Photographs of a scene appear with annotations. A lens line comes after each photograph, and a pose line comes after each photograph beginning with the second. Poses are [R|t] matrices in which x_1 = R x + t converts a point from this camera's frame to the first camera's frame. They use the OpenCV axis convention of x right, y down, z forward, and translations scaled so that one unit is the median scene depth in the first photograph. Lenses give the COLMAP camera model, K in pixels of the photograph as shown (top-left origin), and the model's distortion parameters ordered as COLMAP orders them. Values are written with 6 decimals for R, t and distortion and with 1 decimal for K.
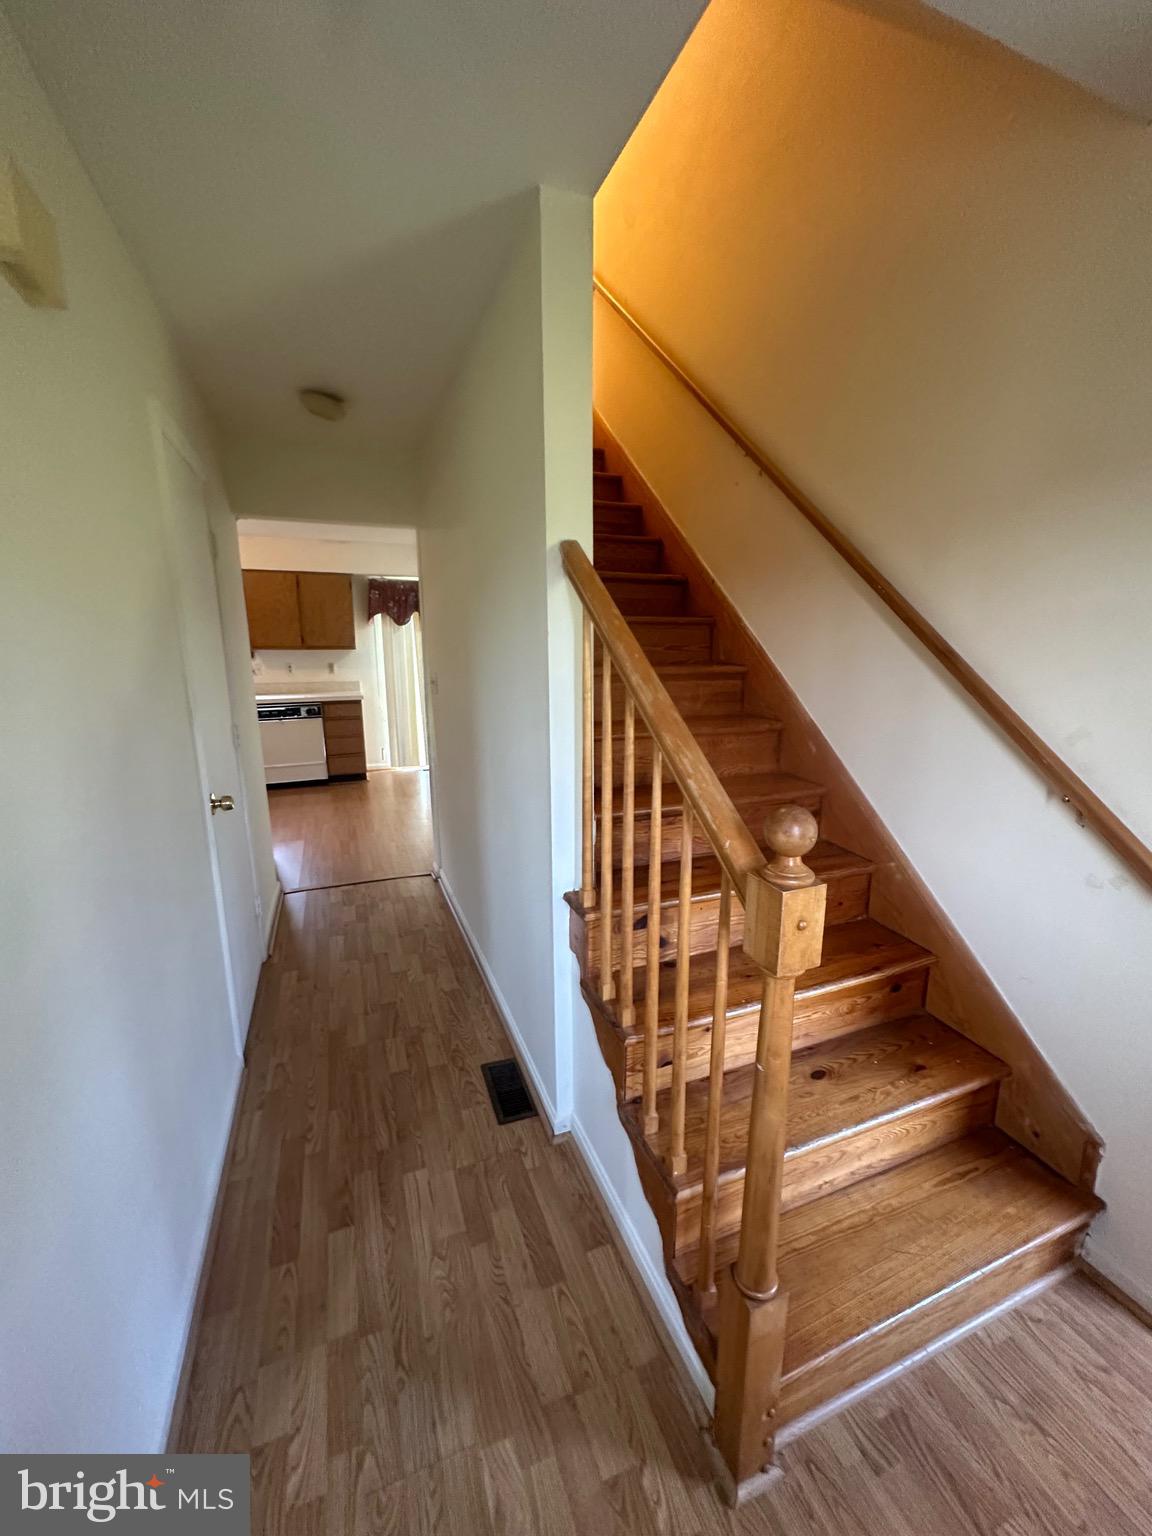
lens RADIAL K [[615.4, 0, 578.9], [0, 615.4, 769.8], [0, 0, 1]] dist [-0.000141, 0.000342]
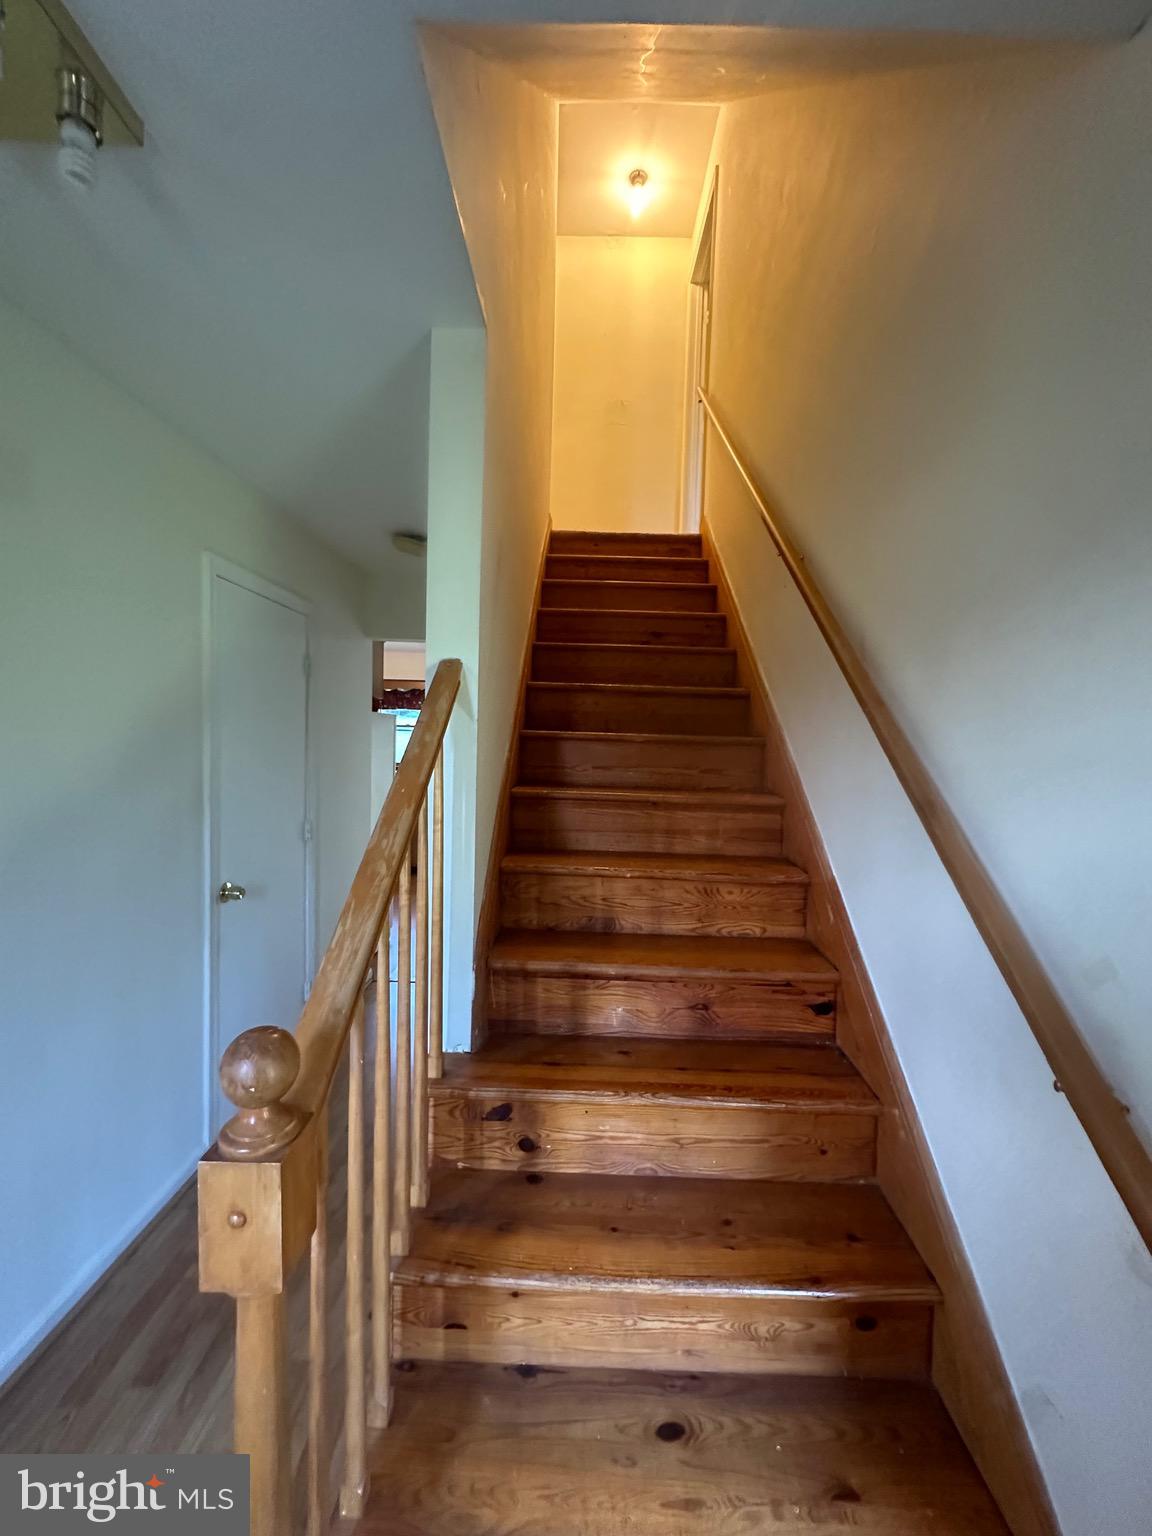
lens RADIAL K [[615.4, 0, 576.8], [0, 615.4, 776.5], [0, 0, 1]] dist [-0.000141, 0.000342]
pose [[0.923473, 0.047021, -0.380772, 0.417033], [-0.106534, 0.984860, -0.136754, -0.073220], [0.368576, 0.166854, 0.914500, 0.201756]]
